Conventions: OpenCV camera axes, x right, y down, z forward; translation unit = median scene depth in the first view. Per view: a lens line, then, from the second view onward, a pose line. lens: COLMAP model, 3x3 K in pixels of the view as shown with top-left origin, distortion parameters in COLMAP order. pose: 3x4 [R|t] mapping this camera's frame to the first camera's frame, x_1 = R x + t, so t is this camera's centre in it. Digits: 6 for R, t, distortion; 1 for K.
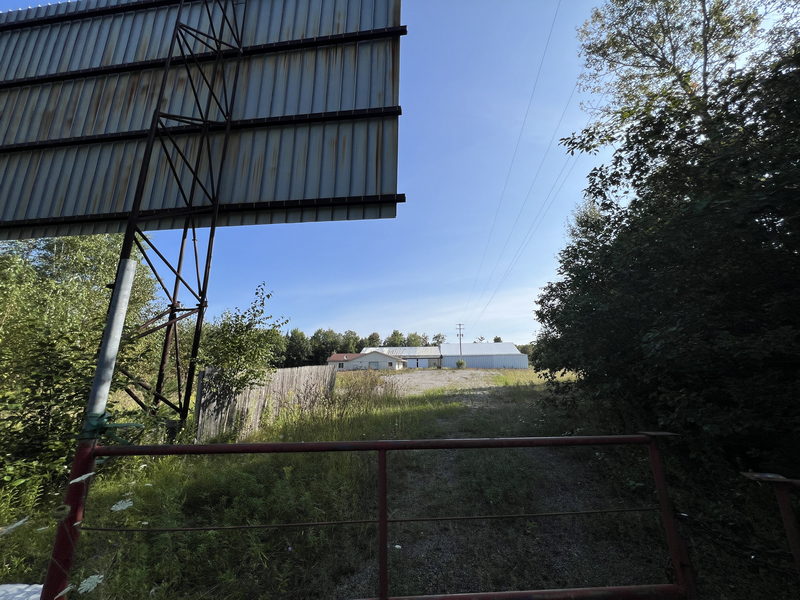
lens RADIAL K [[314.7, 0, 397.4], [0, 314.7, 293.1], [0, 0, 1]] dist [0.013123, -0.000064]
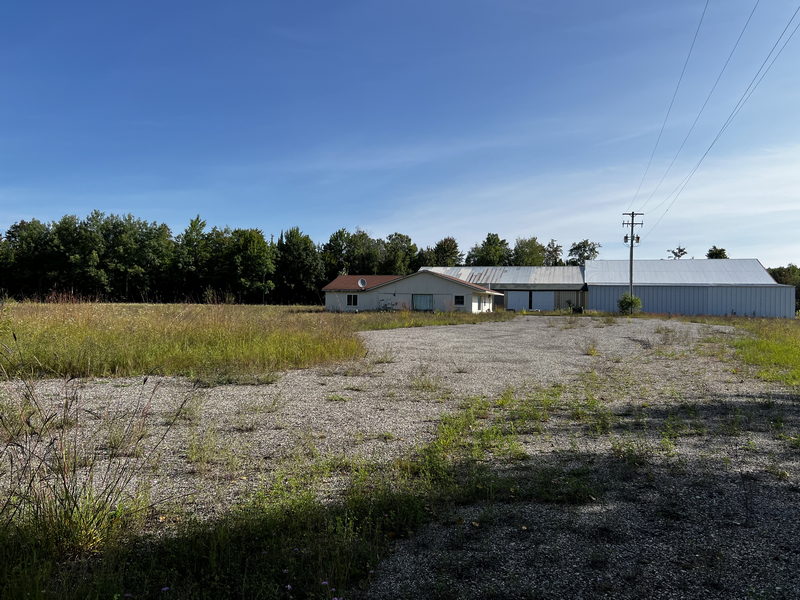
lens RADIAL K [[584.2, 0, 400.1], [0, 584.2, 302.2], [0, 0, 1]] dist [0.008940, 0.009252]
pose [[0.984063, 0.023497, -0.176260, 0.254098], [0.016246, 0.975205, 0.220705, 0.312672], [0.177076, -0.220052, 0.959282, 1.325570]]
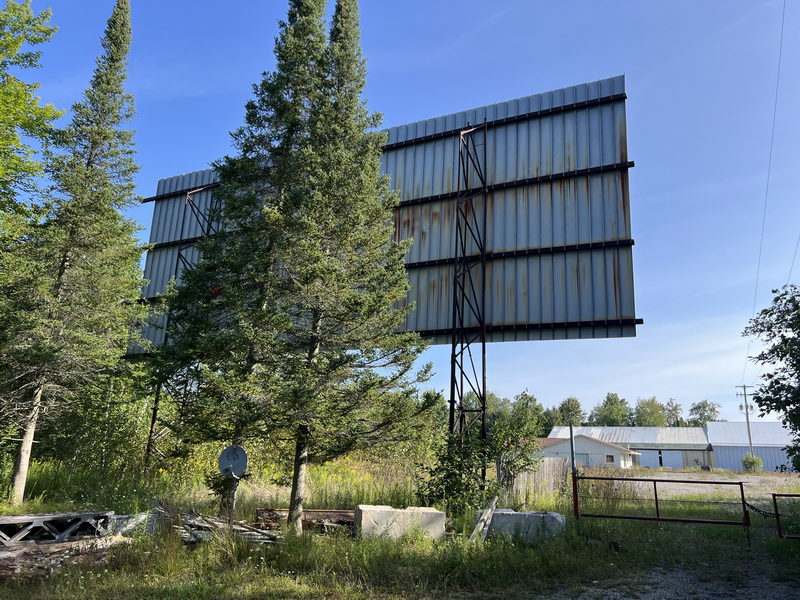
lens RADIAL K [[604.0, 0, 402.2], [0, 604.0, 292.7], [0, 0, 1]] dist [0.062071, -0.064176]
pose [[0.947118, -0.052106, -0.316628, -0.091528], [0.039887, 0.998192, -0.044957, -0.295593], [0.318398, 0.029950, 0.947484, -1.337158]]
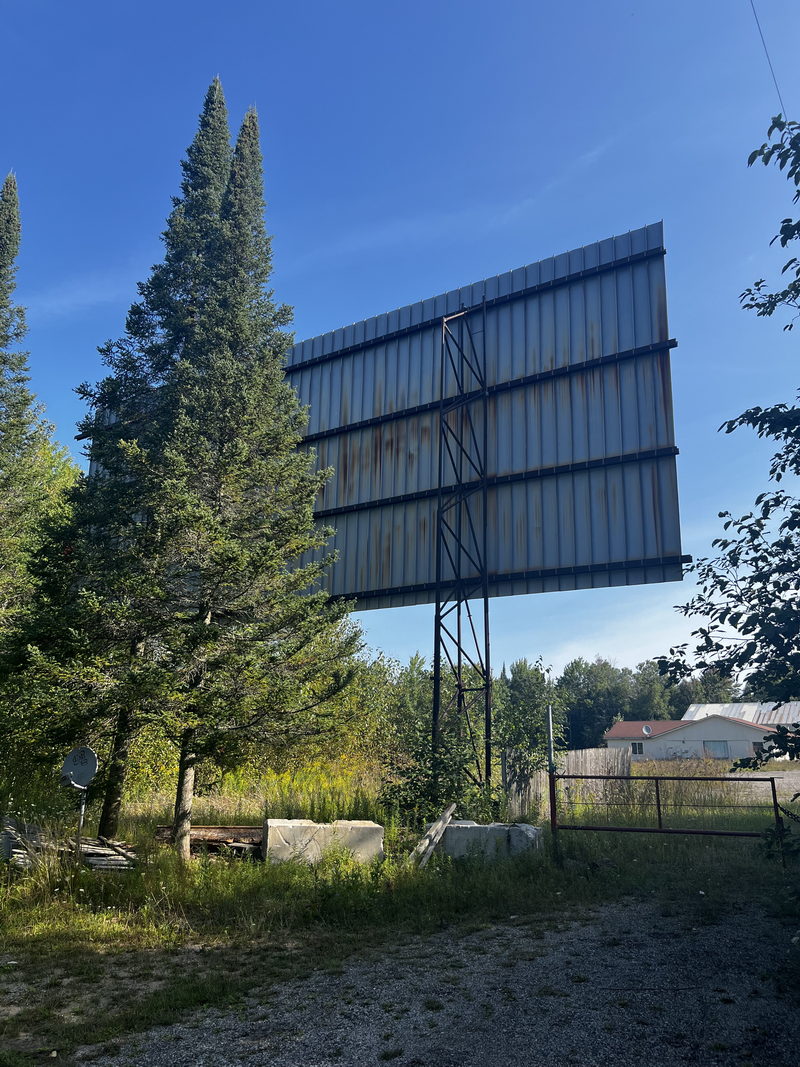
lens RADIAL K [[805.6, 0, 401.6], [0, 805.6, 533.5], [0, 0, 1]] dist [0.062071, -0.064176]
pose [[0.902026, -0.103978, -0.418972, 0.218977], [0.090404, 0.994537, -0.052183, -0.280927], [0.422109, 0.009194, 0.906499, -1.232859]]
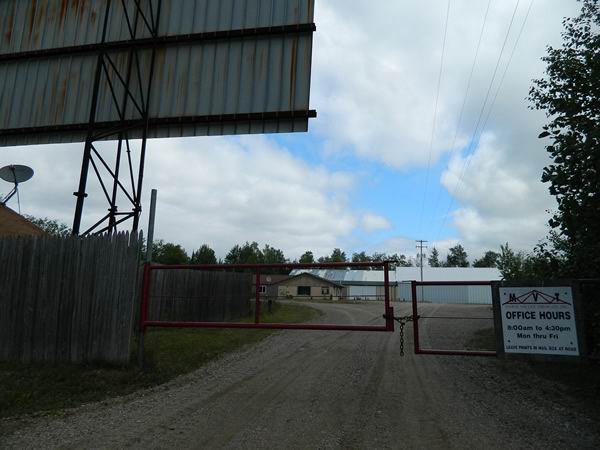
lens RADIAL K [[438.2, 0, 298.5], [0, 438.2, 218.6], [0, 0, 1]] dist [0.008940, 0.009252]
pose [[0.995003, 0.018592, -0.098103, 0.102621], [-0.013791, 0.998684, 0.049393, -0.014285], [0.098892, -0.047793, 0.993950, -0.445788]]
